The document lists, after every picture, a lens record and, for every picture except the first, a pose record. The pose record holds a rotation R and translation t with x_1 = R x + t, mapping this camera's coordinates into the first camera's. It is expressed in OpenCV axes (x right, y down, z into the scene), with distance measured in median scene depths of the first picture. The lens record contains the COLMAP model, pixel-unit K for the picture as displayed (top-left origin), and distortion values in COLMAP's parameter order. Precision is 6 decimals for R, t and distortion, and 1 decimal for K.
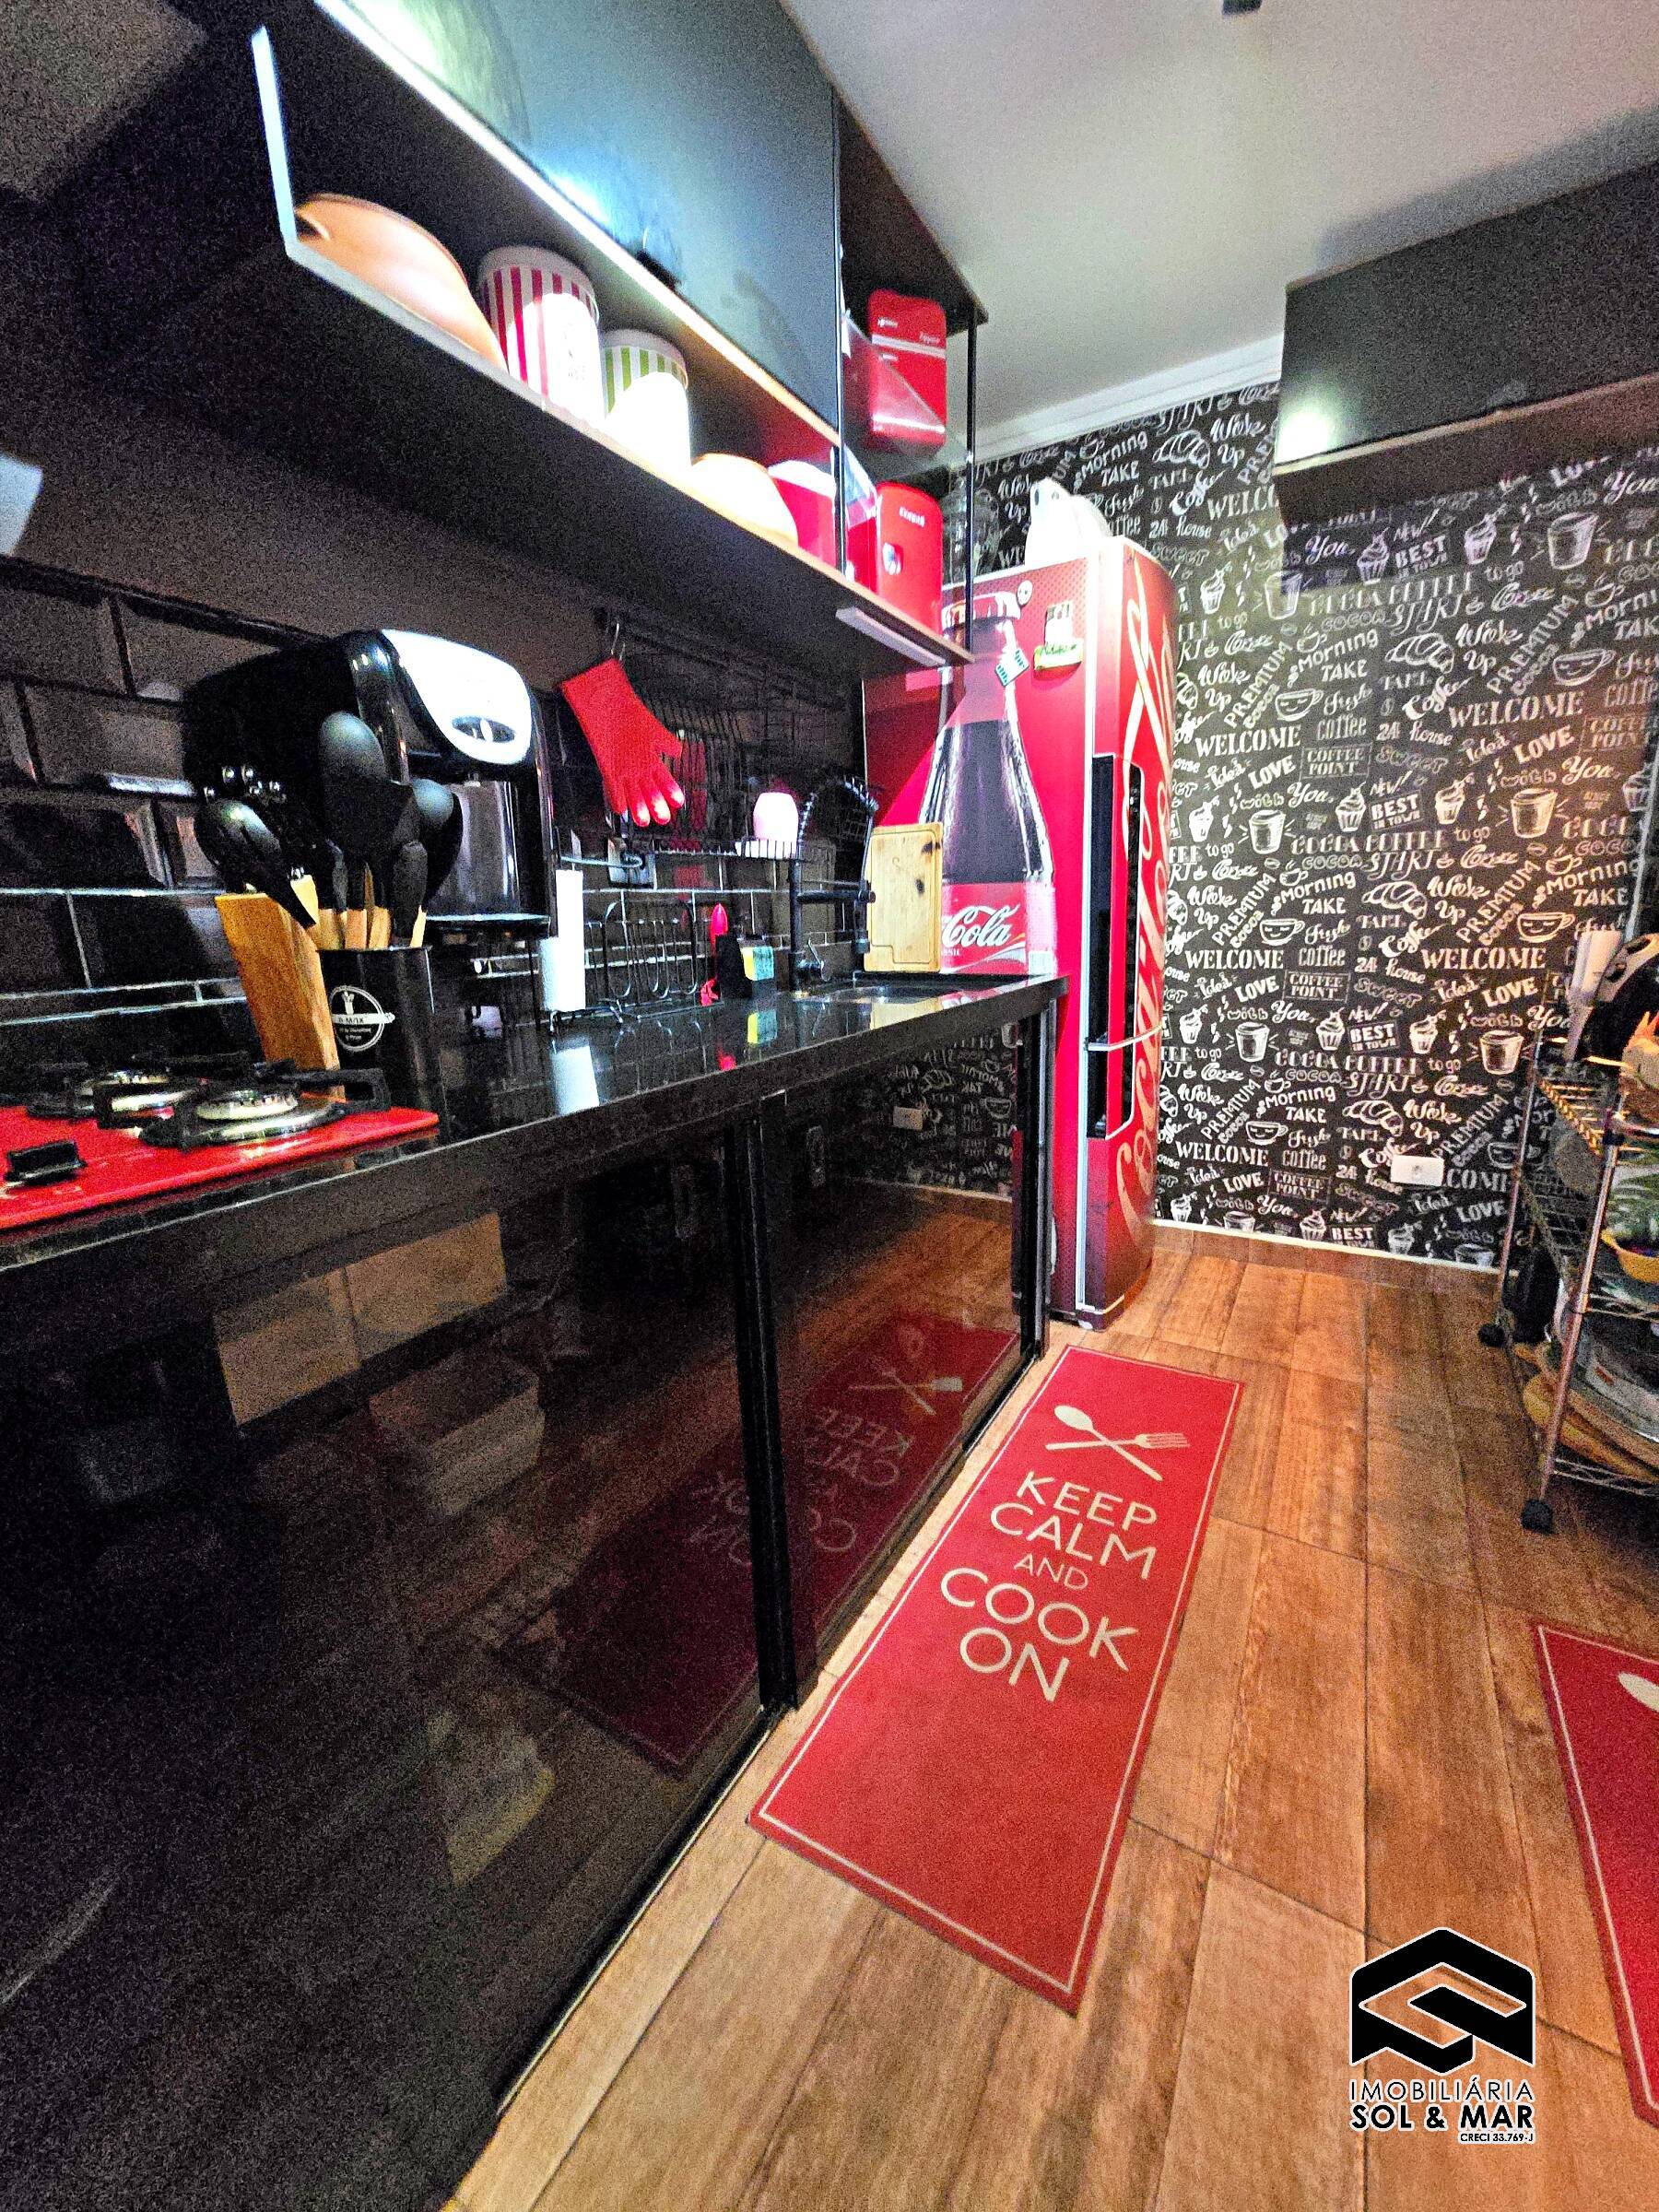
lens RADIAL K [[877.0, 0, 820.6], [0, 877.0, 1118.5], [0, 0, 1]] dist [0.003254, 0.000098]
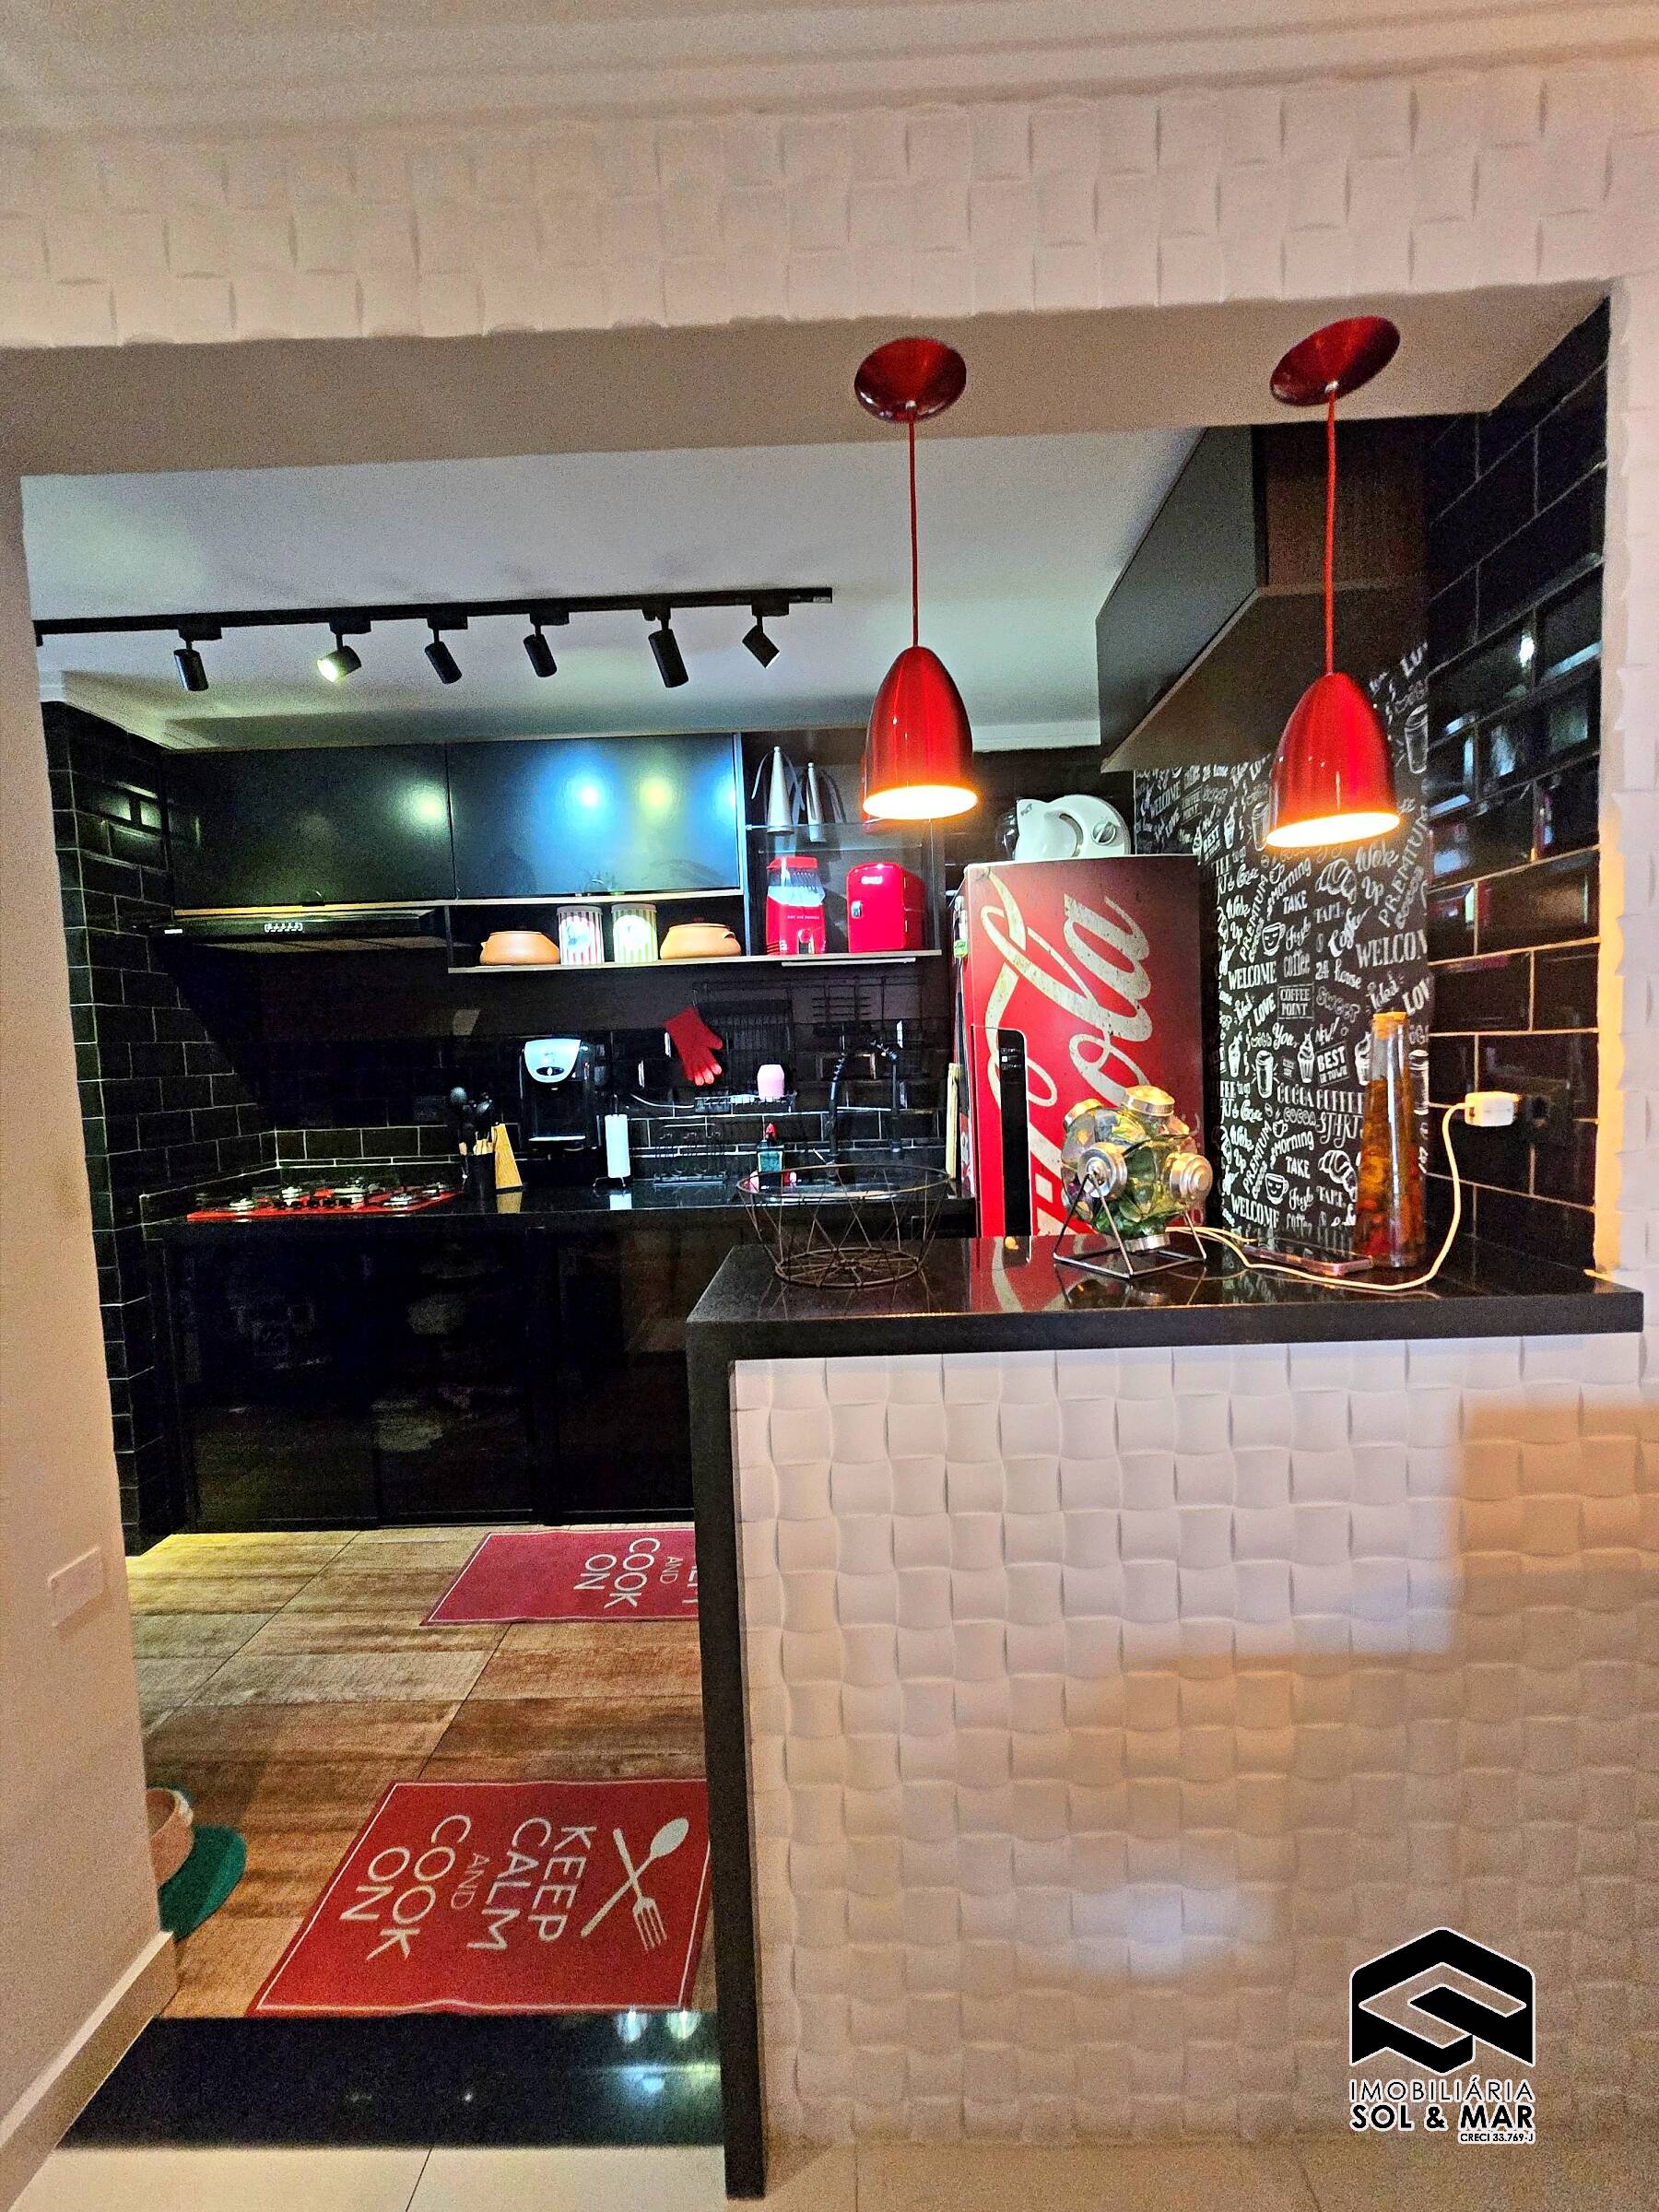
lens RADIAL K [[877.0, 0, 830.5], [0, 877.0, 1110.7], [0, 0, 1]] dist [0.003254, 0.000098]
pose [[0.485132, 0.072508, -0.871430, 1.225894], [-0.178321, 0.983818, -0.017413, -0.228489], [0.856066, 0.163842, 0.490211, 0.238365]]
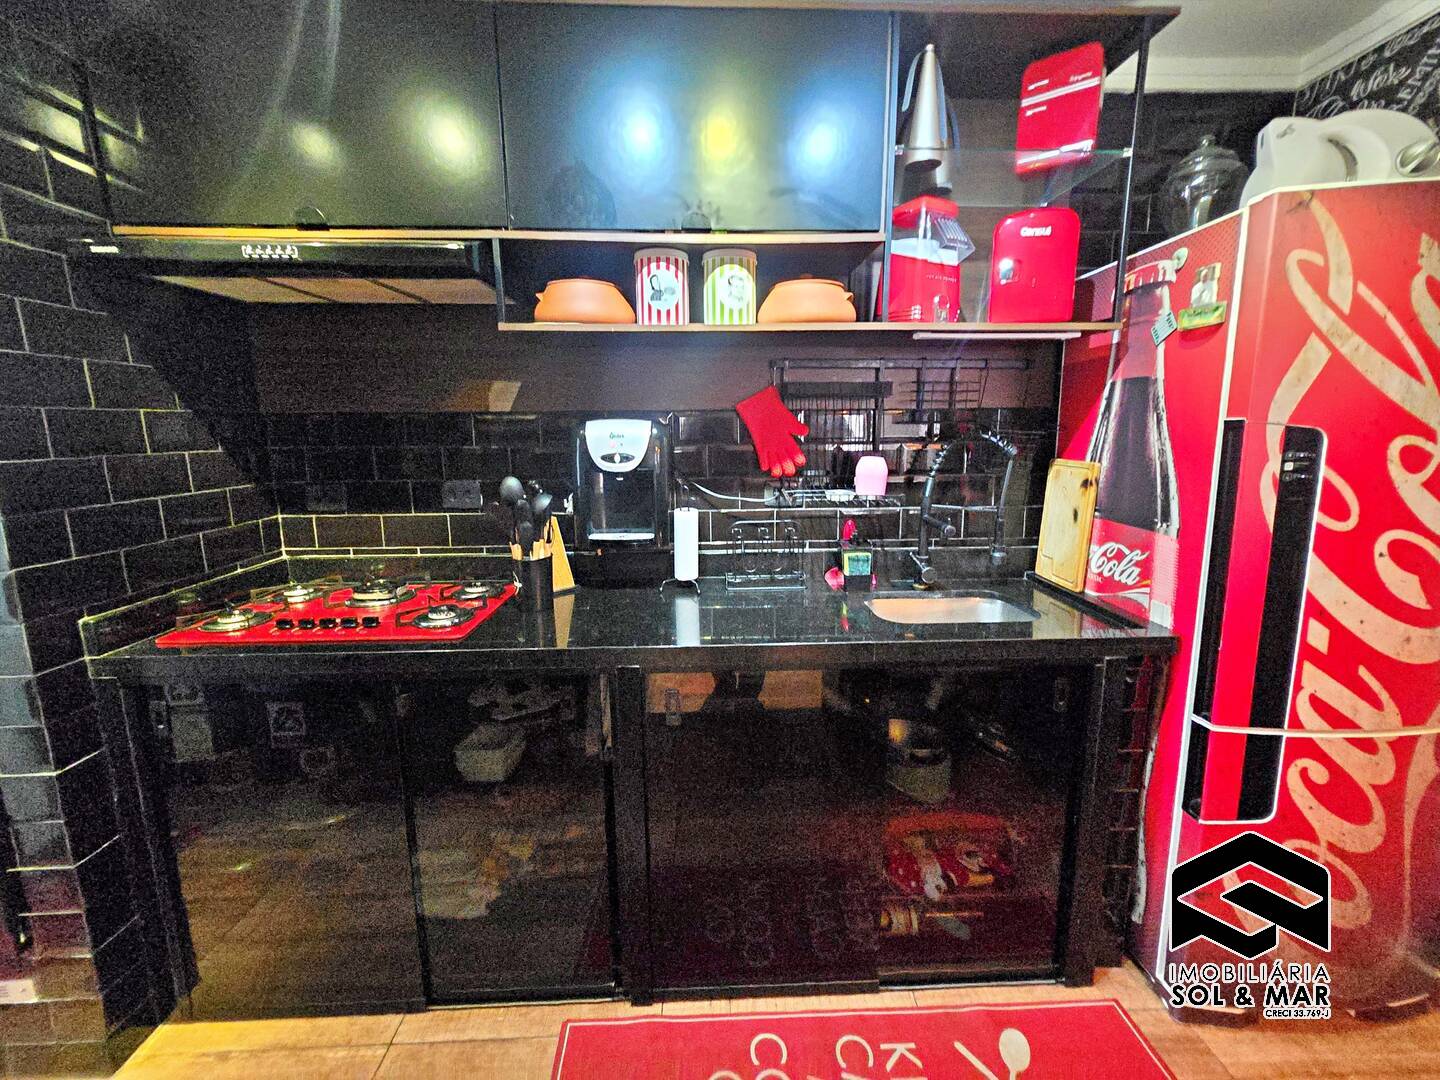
lens RADIAL K [[571.0, 0, 718.5], [0, 571.0, 523.0], [0, 0, 1]] dist [0.003254, 0.000098]
pose [[0.540859, 0.163650, -0.825040, 0.511603], [-0.199519, 0.977856, 0.063165, -0.225378], [0.817107, 0.130448, 0.561533, 0.225351]]
